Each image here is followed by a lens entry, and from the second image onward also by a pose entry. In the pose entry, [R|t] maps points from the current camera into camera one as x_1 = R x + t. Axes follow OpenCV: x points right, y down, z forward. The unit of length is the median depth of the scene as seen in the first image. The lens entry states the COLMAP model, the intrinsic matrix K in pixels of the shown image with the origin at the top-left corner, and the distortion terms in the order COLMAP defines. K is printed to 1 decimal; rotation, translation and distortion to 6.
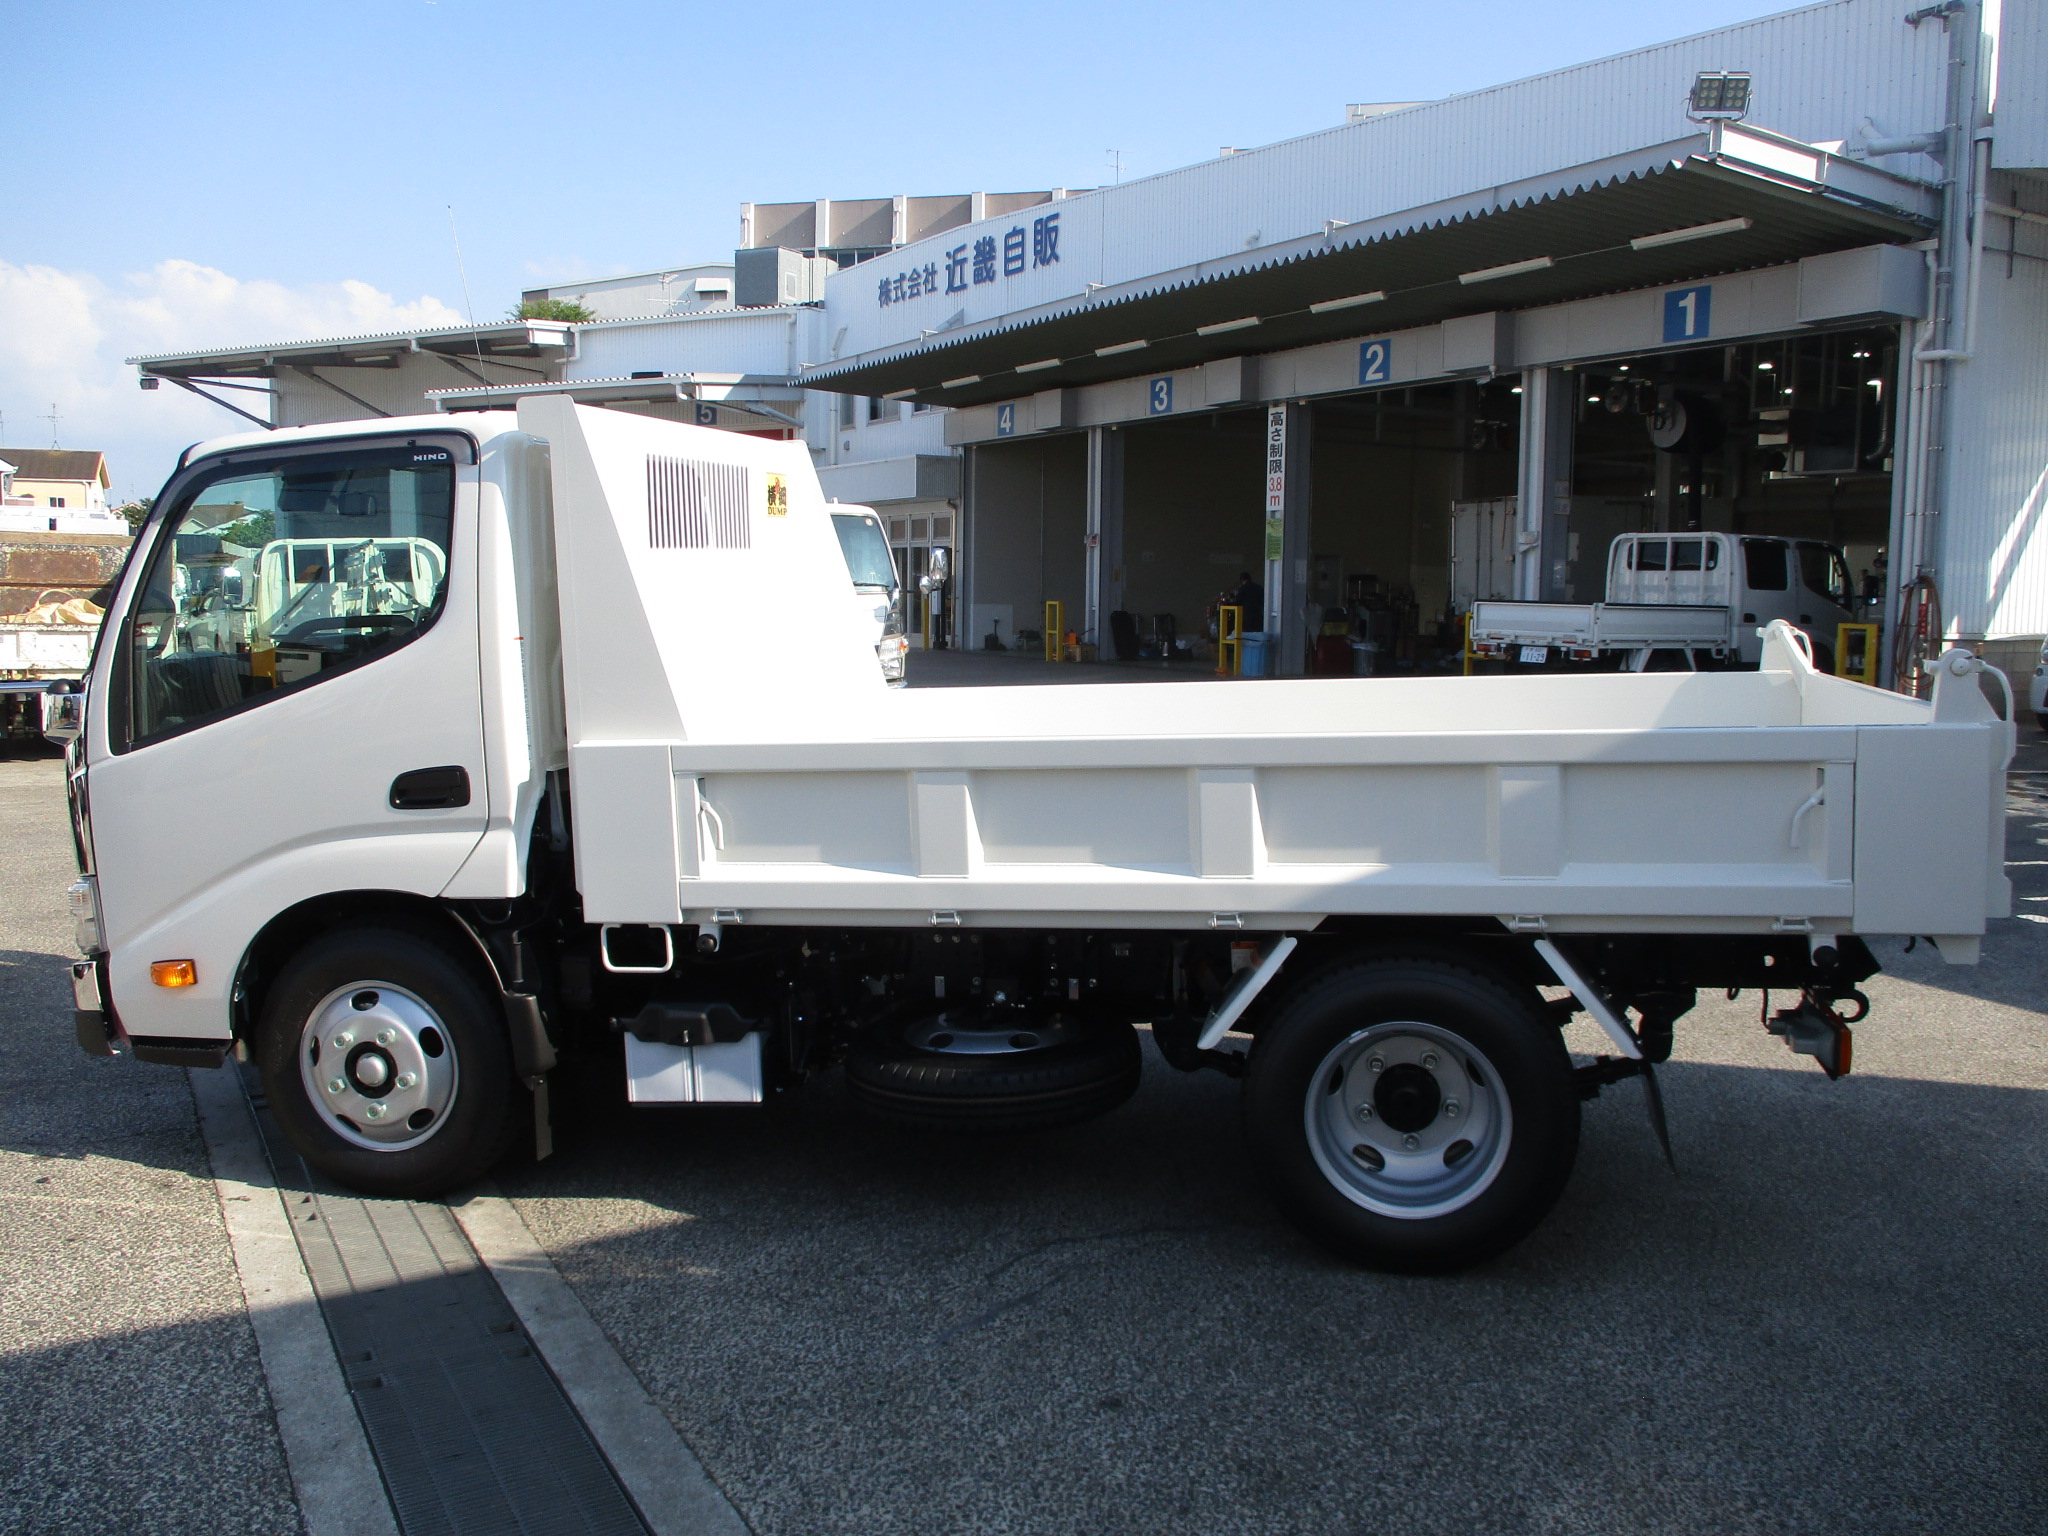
lens RADIAL K [[1708.2, 0, 1038.5], [0, 1708.2, 775.2], [0, 0, 1]] dist [-0.030443, 0.023263]
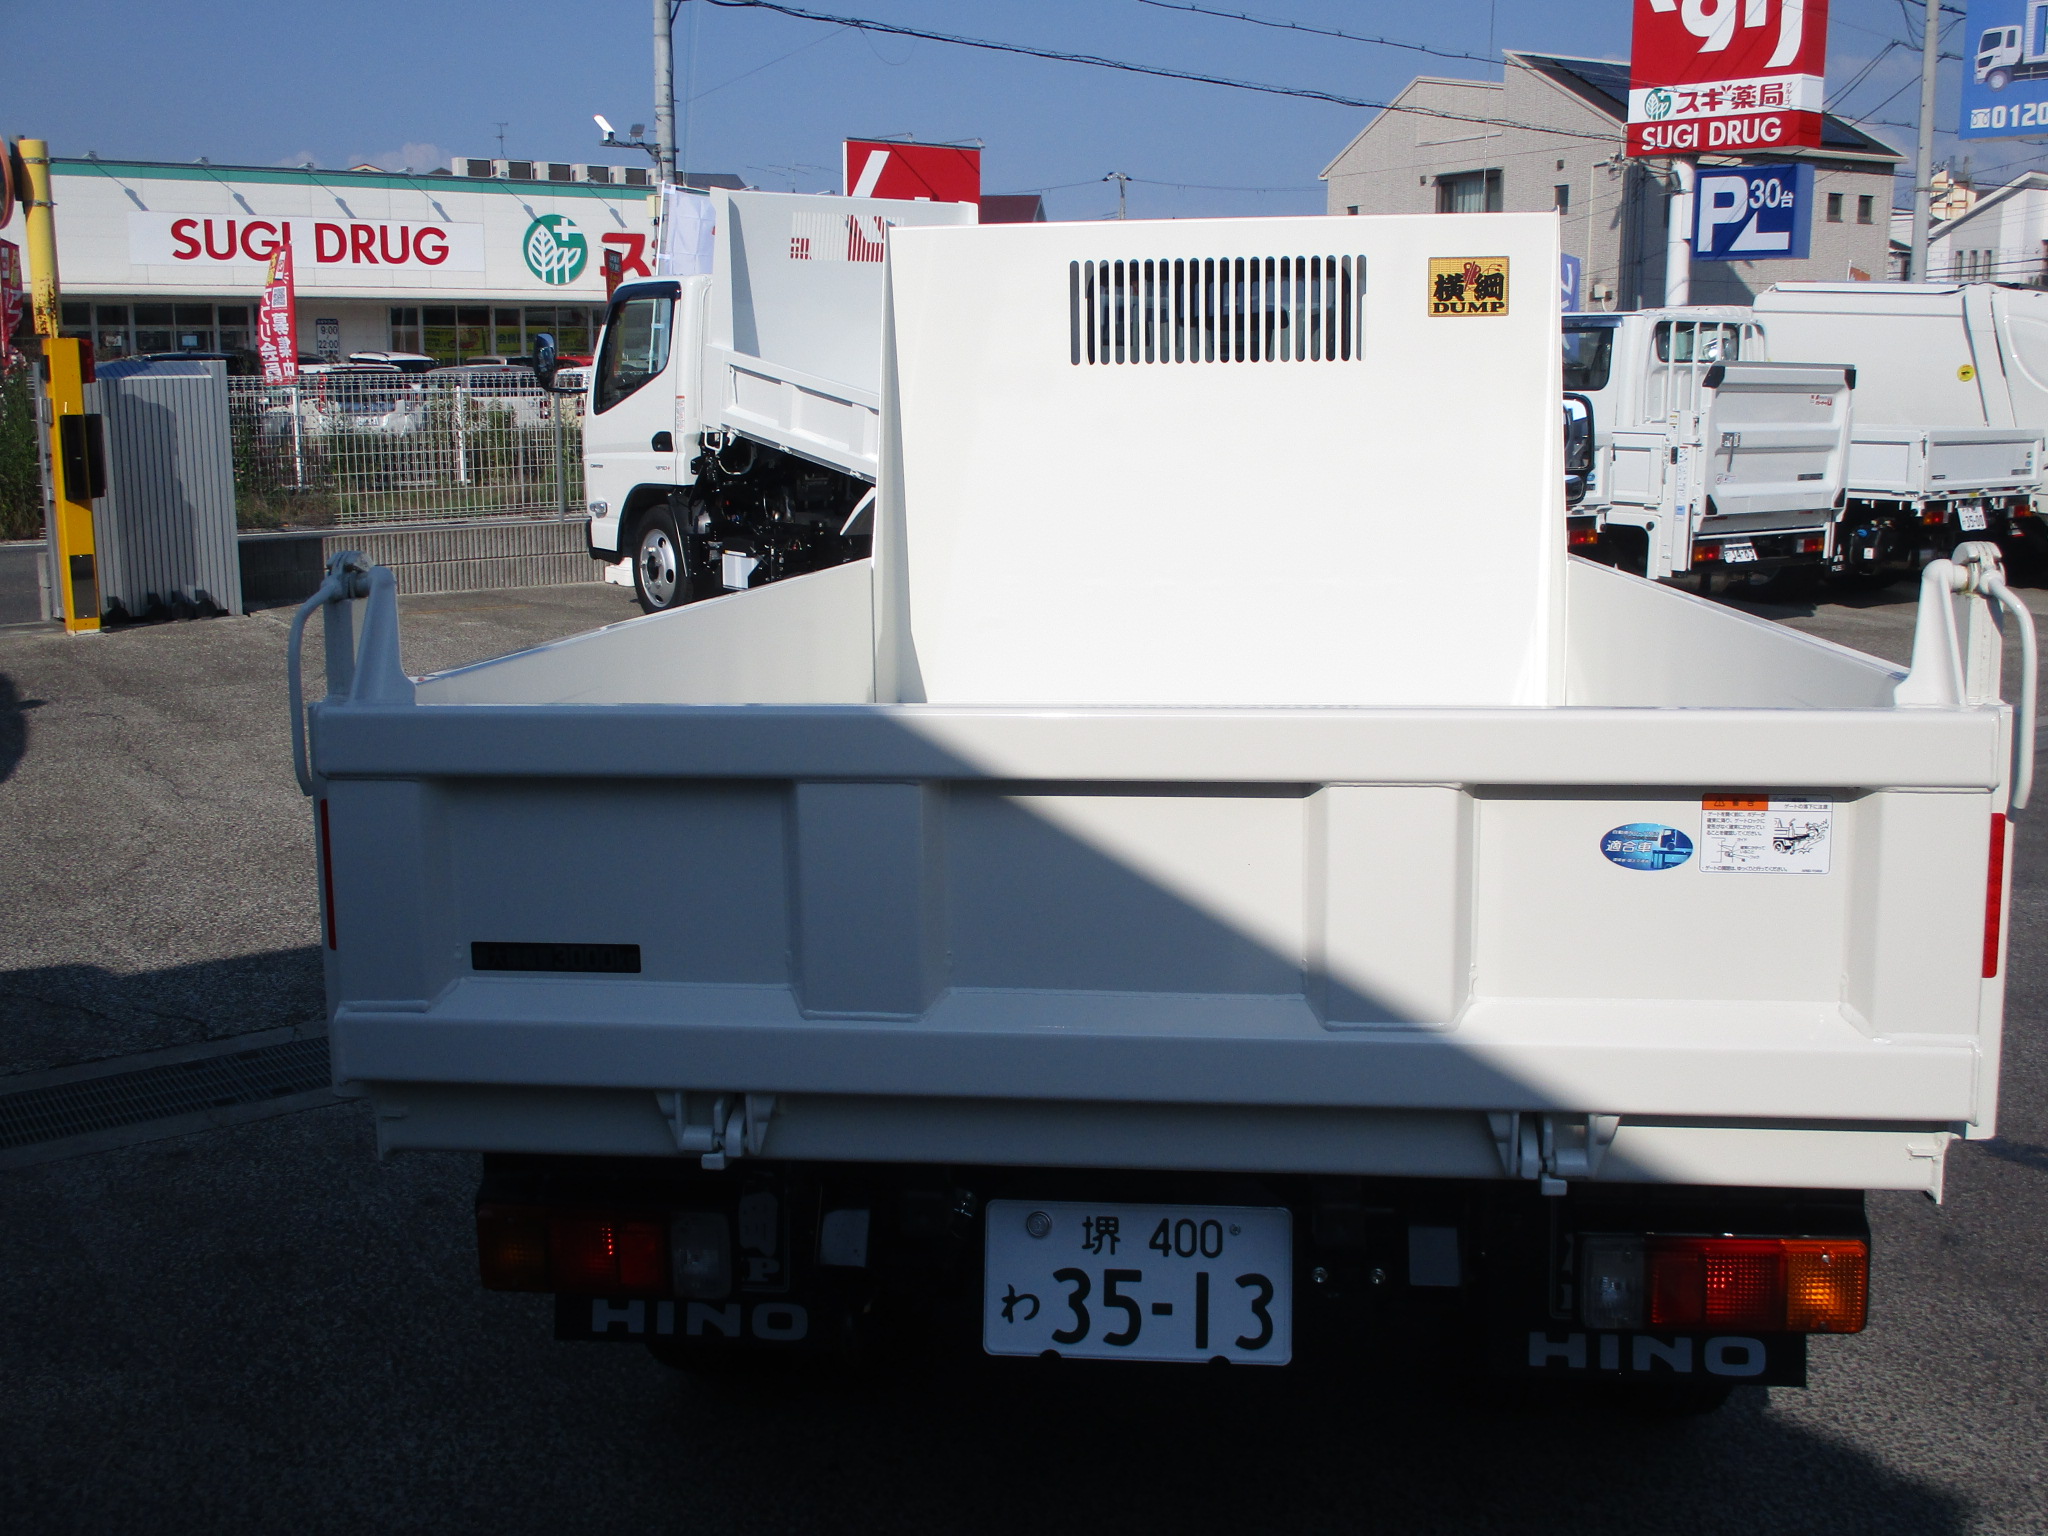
lens RADIAL K [[2074.3, 0, 1015.4], [0, 2074.3, 769.2], [0, 0, 1]] dist [-0.054065, 0.000000]
pose [[0.084852, 0.188153, -0.978467, 0.232176], [-0.106411, 0.978104, 0.178856, -0.029380], [0.990695, 0.088943, 0.103016, 0.219986]]
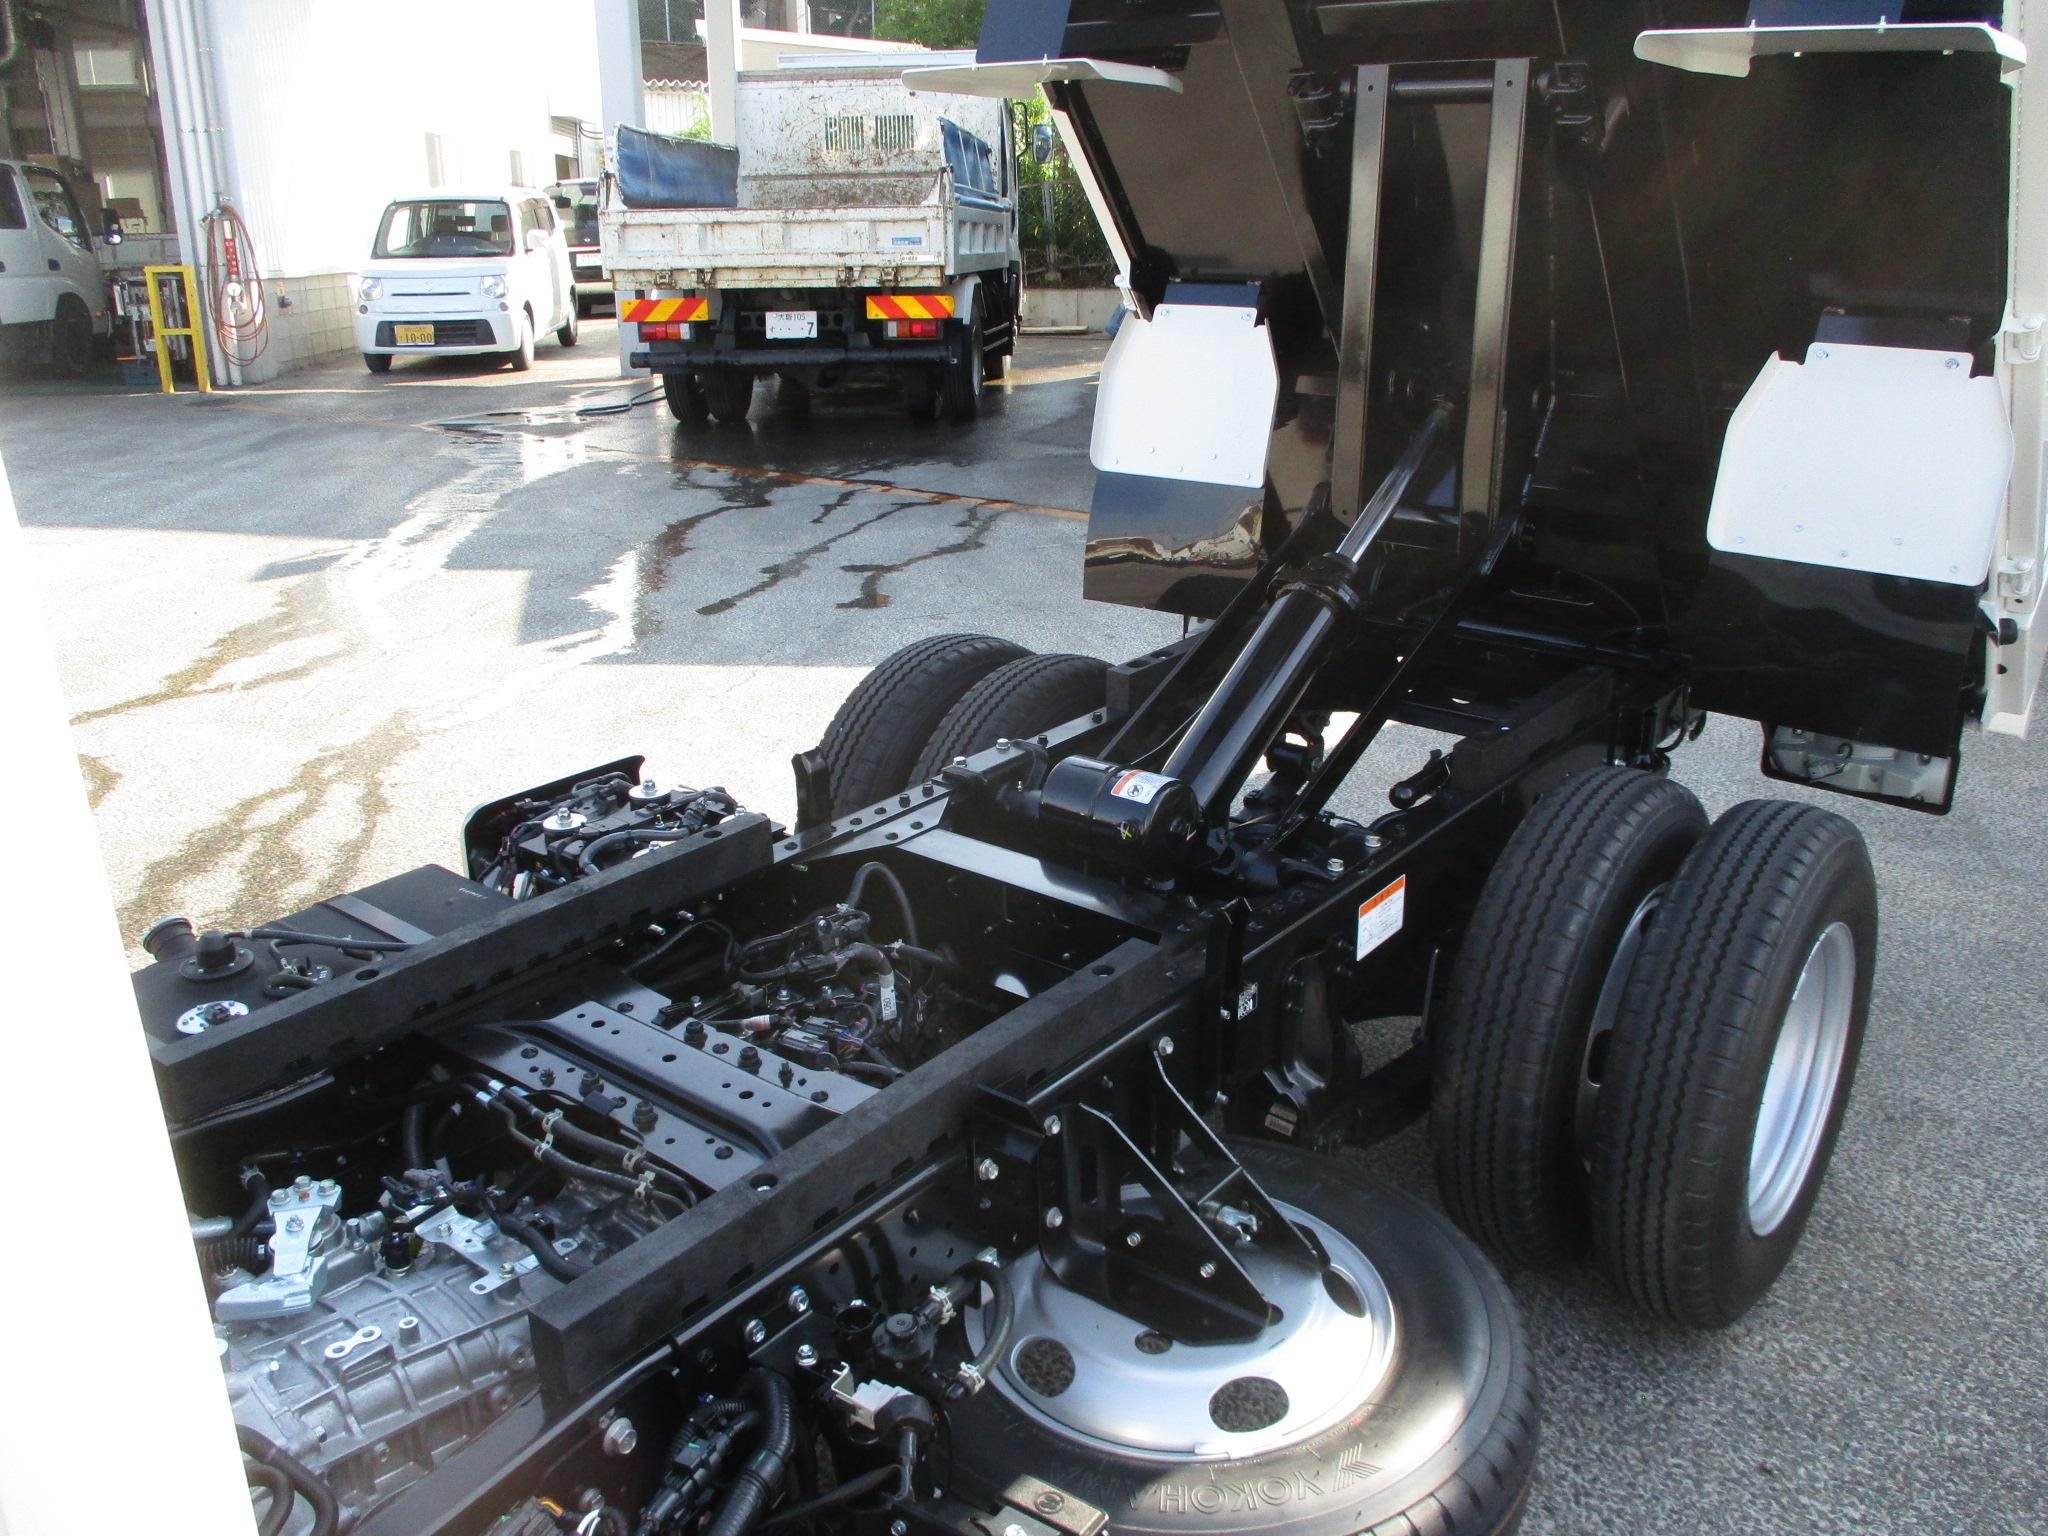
lens RADIAL K [[1708.2, 0, 1030.4], [0, 1708.2, 763.3], [0, 0, 1]] dist [-0.030443, 0.023263]
pose [[0.479007, -0.284277, 0.830505, -0.078832], [0.116987, 0.958343, 0.260561, -0.021664], [-0.869981, -0.027653, 0.492310, 0.203641]]
